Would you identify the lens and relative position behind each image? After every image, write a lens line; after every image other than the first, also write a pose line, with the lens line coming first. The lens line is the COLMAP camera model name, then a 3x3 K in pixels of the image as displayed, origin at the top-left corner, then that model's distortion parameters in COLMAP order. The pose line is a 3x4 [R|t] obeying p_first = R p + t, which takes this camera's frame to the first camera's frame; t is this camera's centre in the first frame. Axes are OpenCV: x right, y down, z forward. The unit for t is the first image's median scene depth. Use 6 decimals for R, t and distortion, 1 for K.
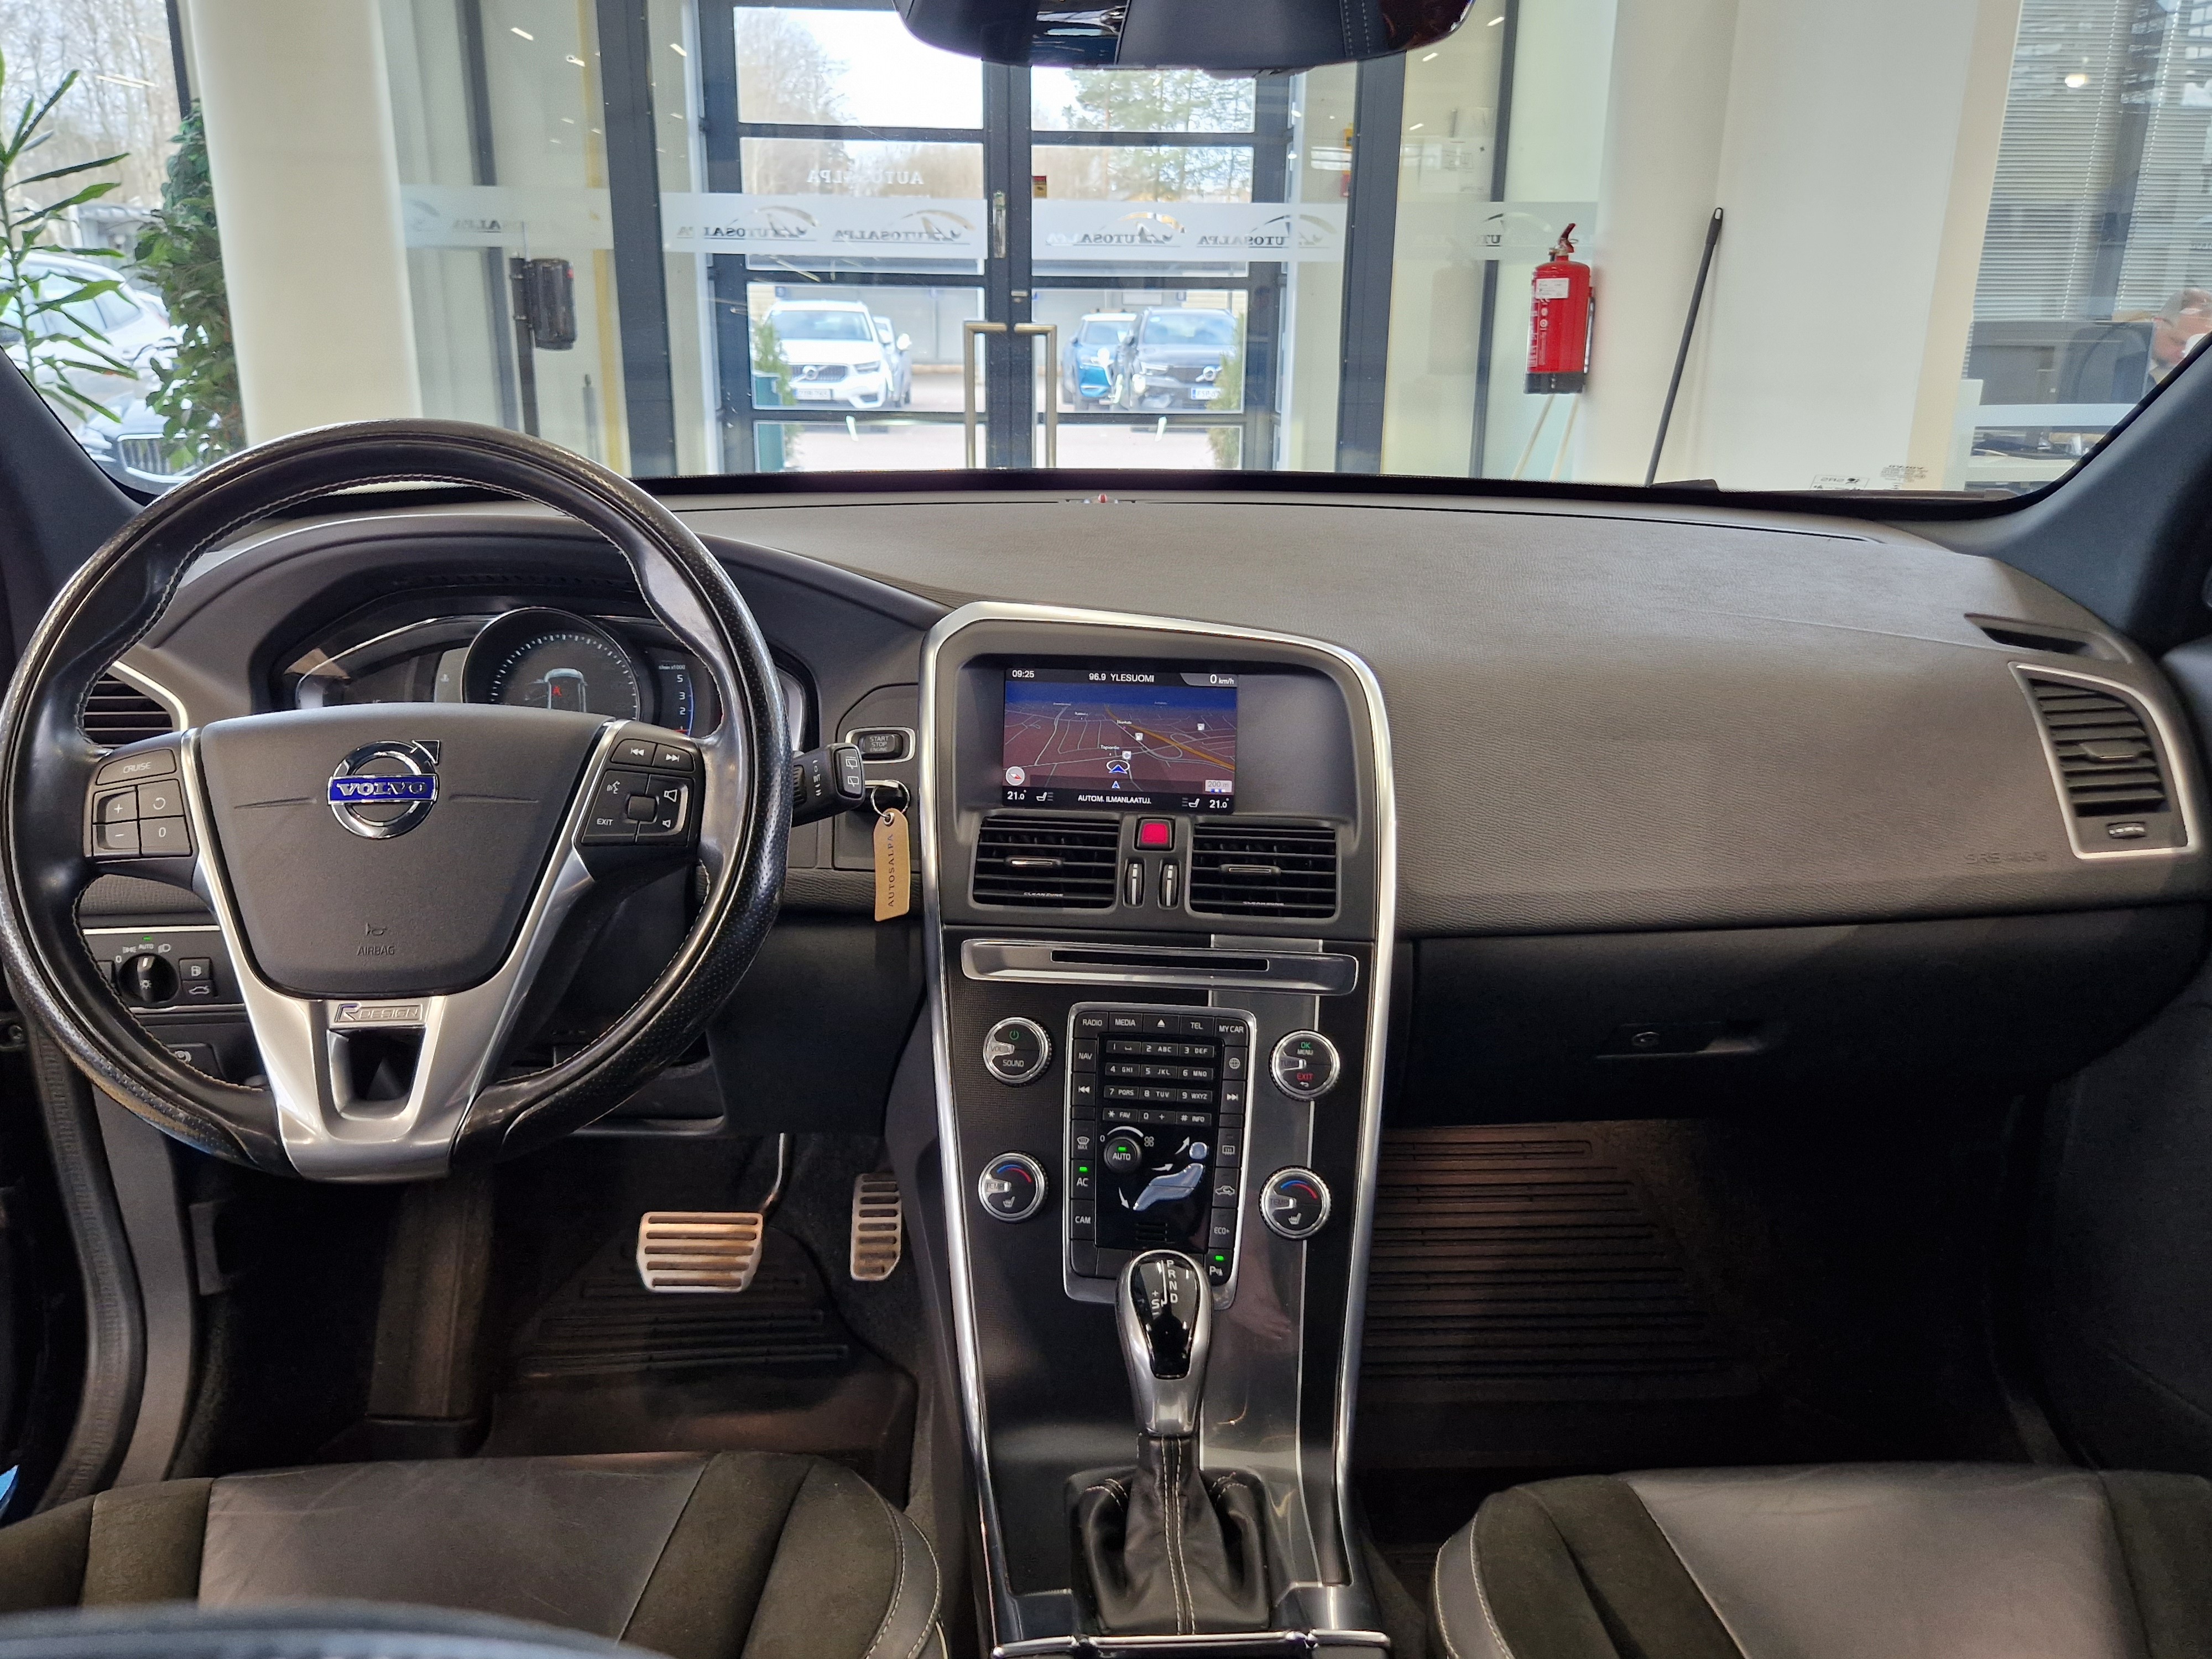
lens RADIAL K [[1720.3, 0, 1106.0], [0, 1720.3, 829.5], [0, 0, 1]] dist [0.036042, -0.010595]
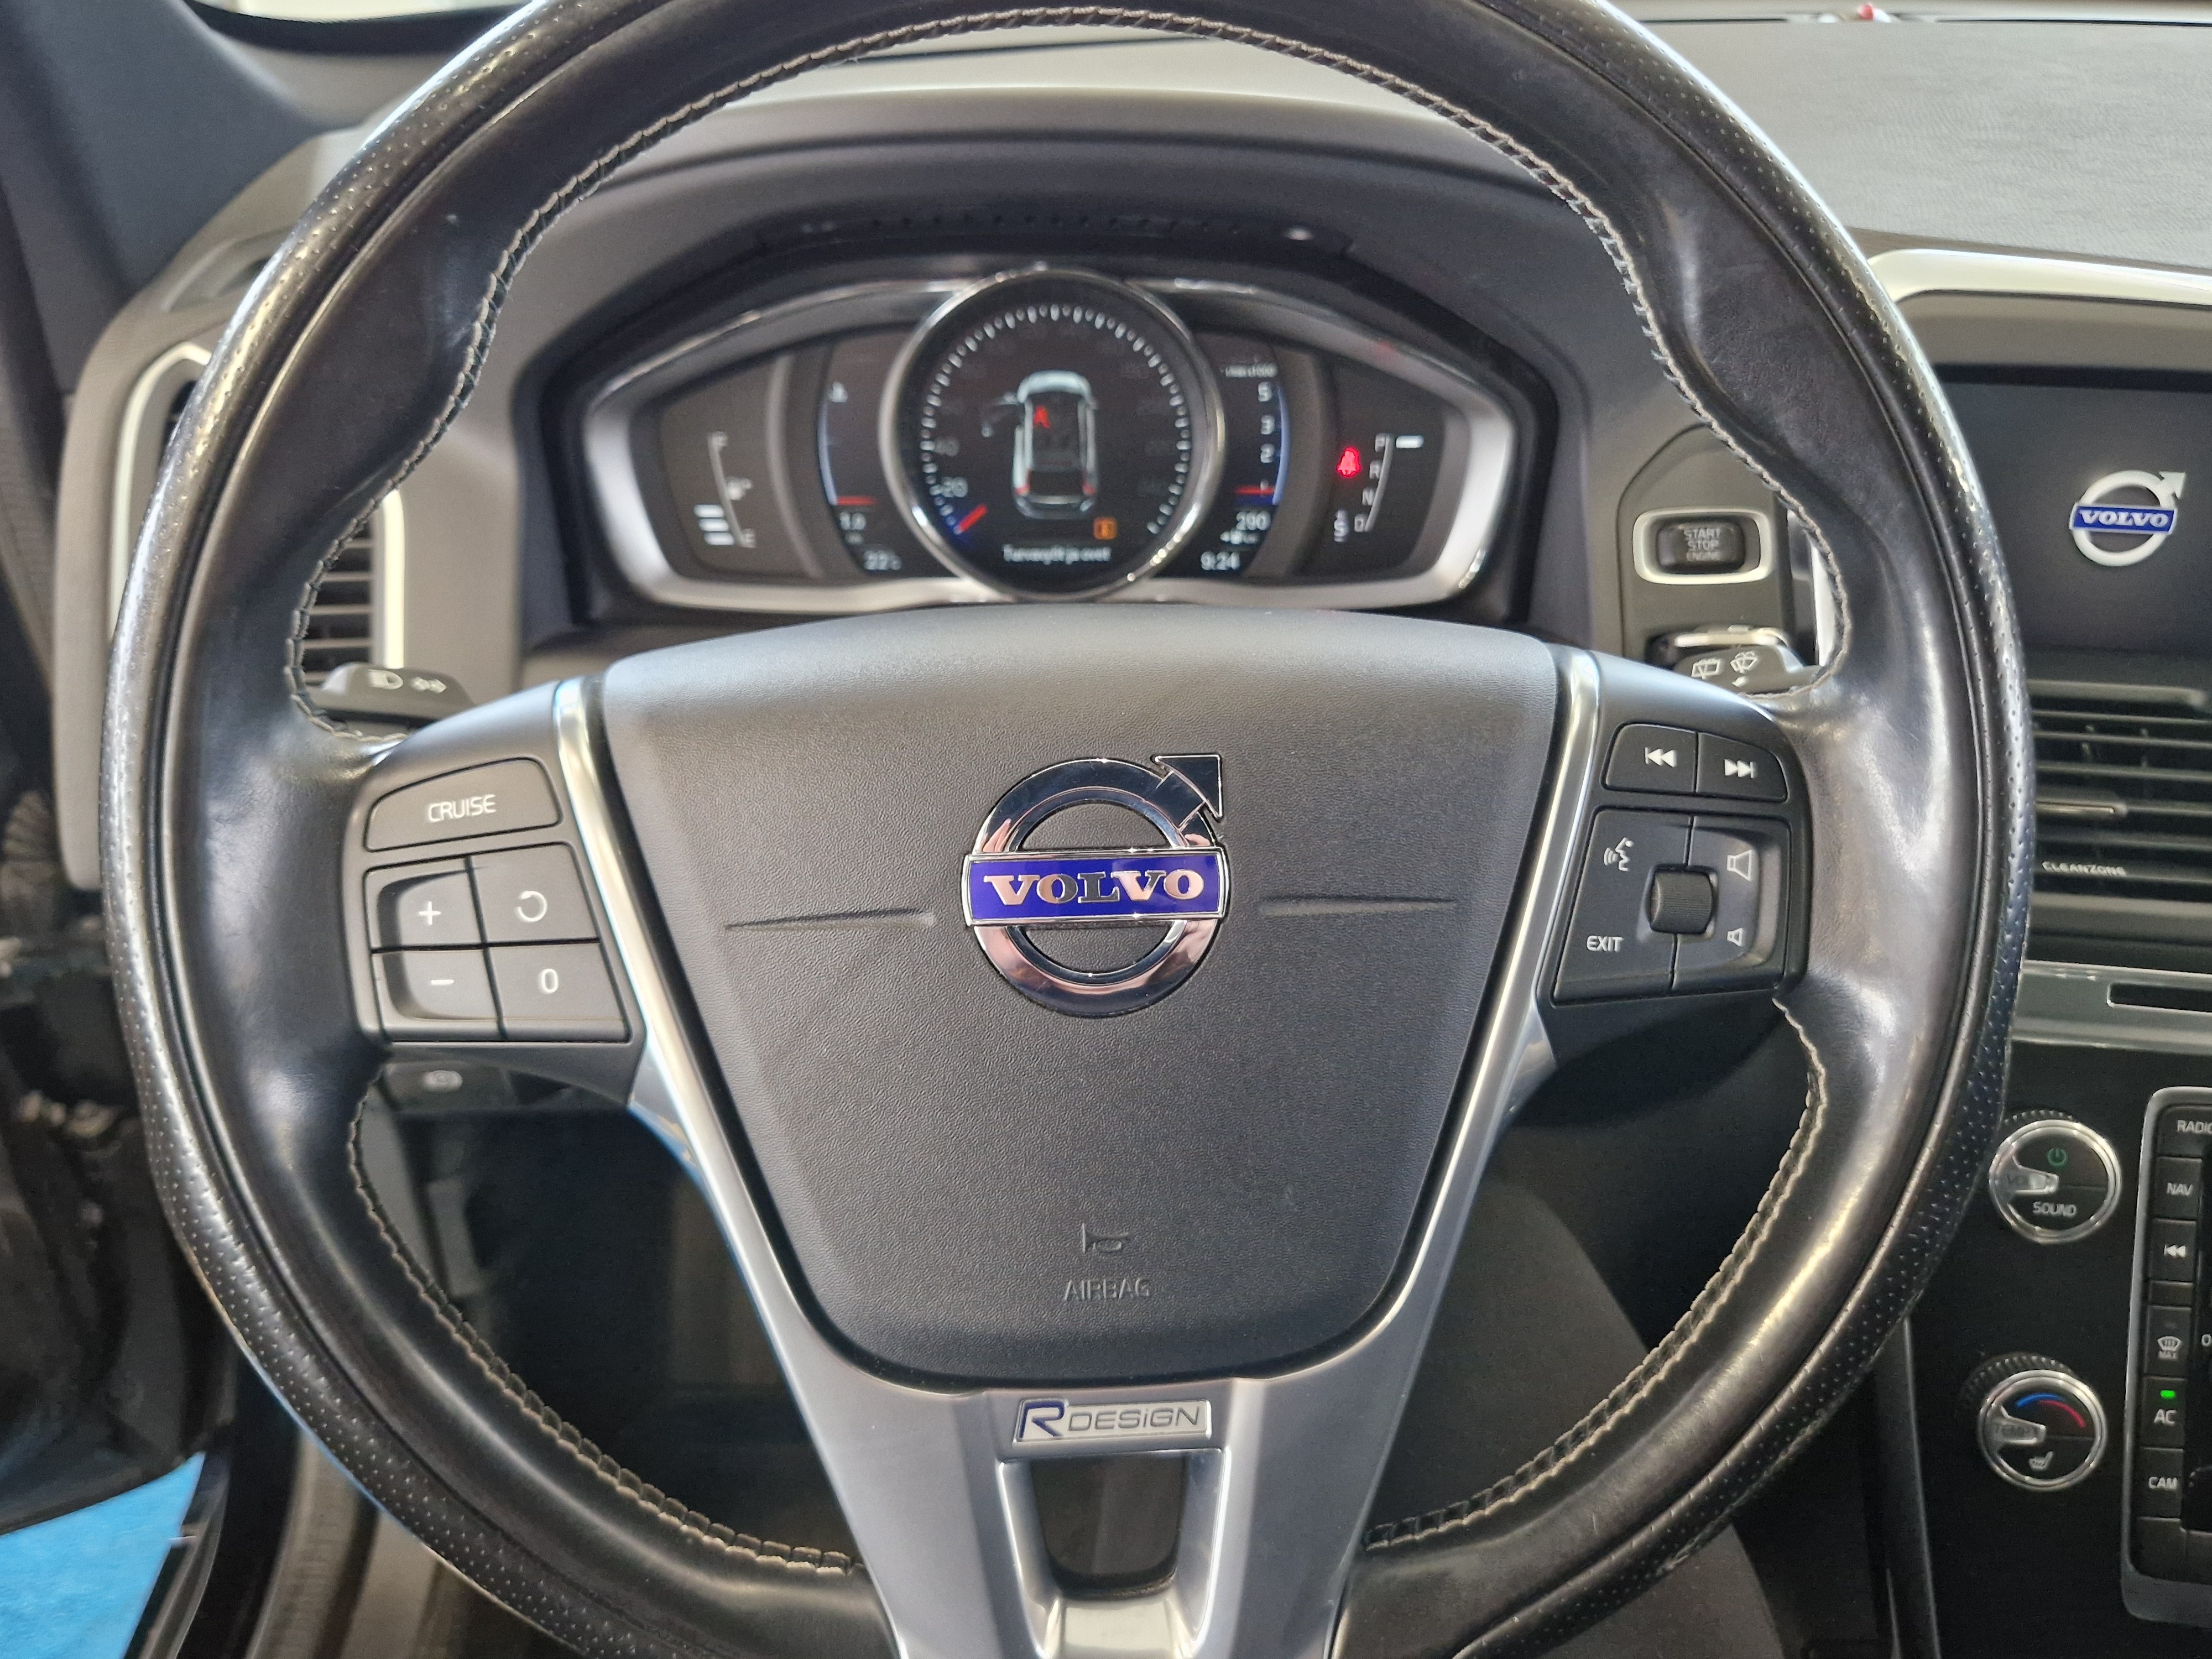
lens RADIAL K [[1720.3, 0, 1106.0], [0, 1720.3, 829.5], [0, 0, 1]] dist [0.036042, -0.010595]
pose [[0.999969, 0.006276, -0.004657, -0.328728], [-0.004814, 0.964083, 0.265558, -0.110950], [0.006156, -0.265528, 0.964084, 0.497268]]
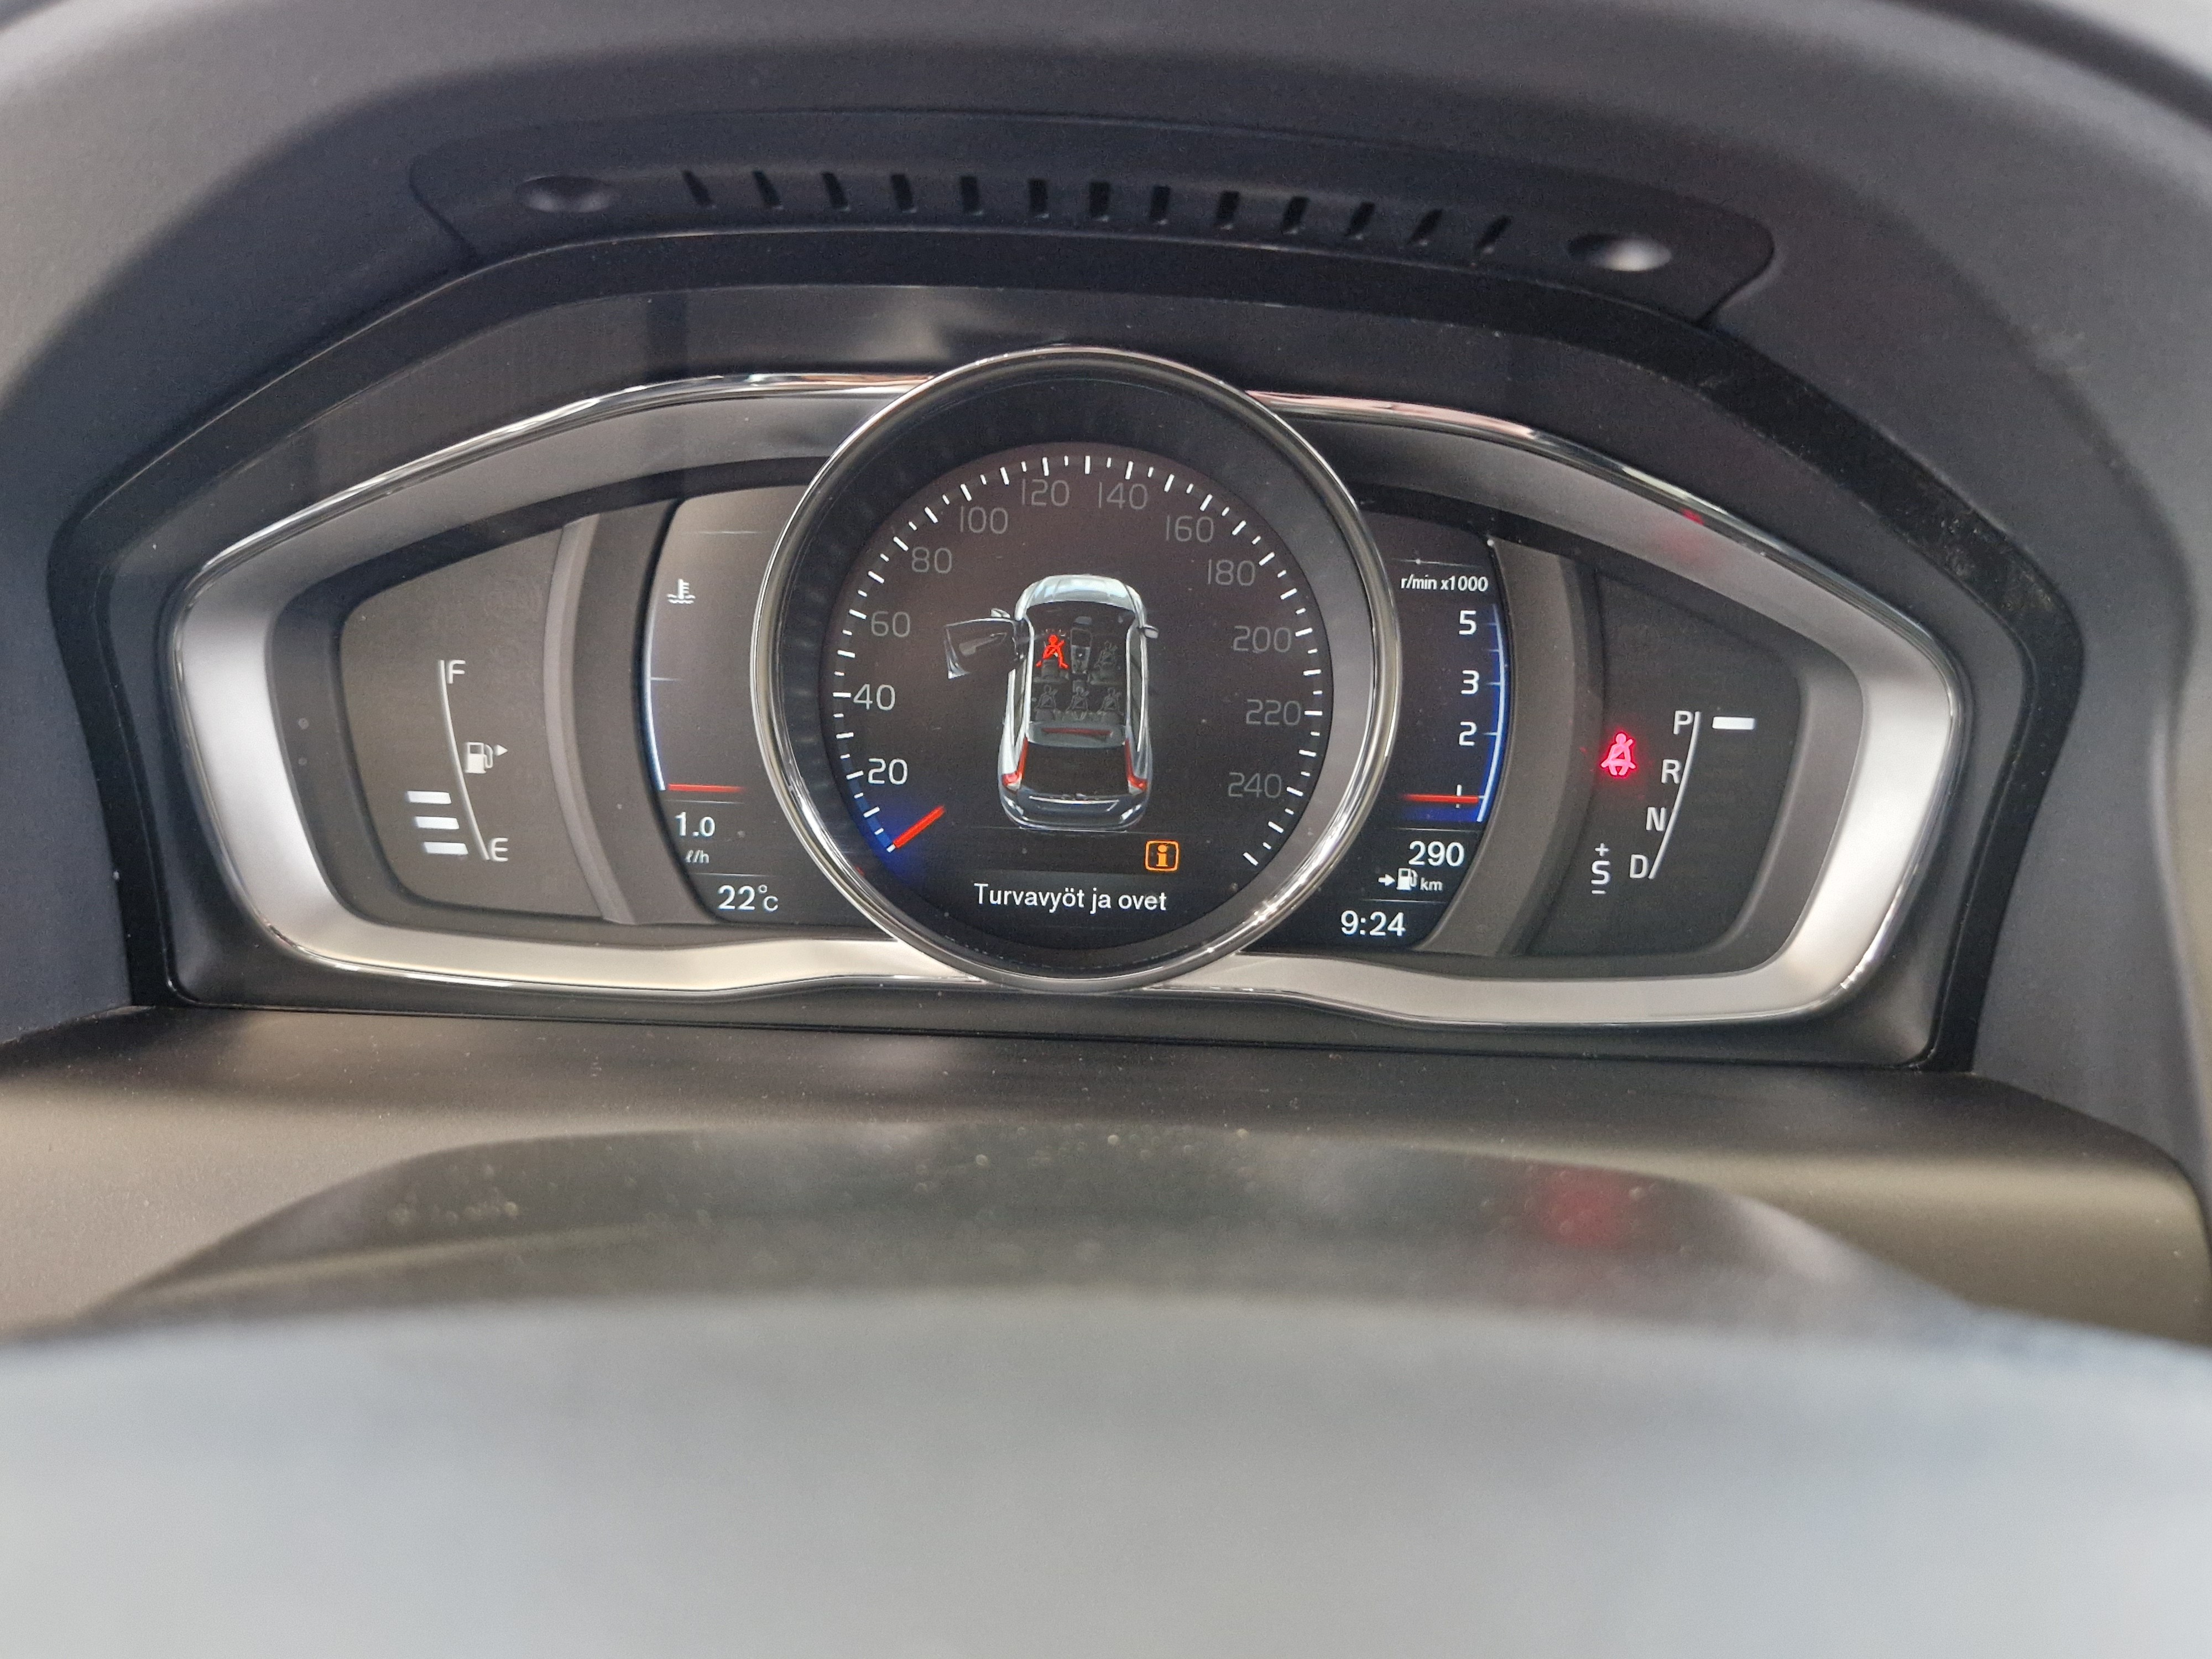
lens RADIAL K [[1720.3, 0, 1106.0], [0, 1720.3, 829.5], [0, 0, 1]] dist [0.036042, -0.010595]
pose [[0.998609, 0.046817, -0.024240, -0.335869], [-0.043831, 0.992771, 0.111730, -0.092919], [0.029296, -0.110512, 0.993443, 0.789243]]
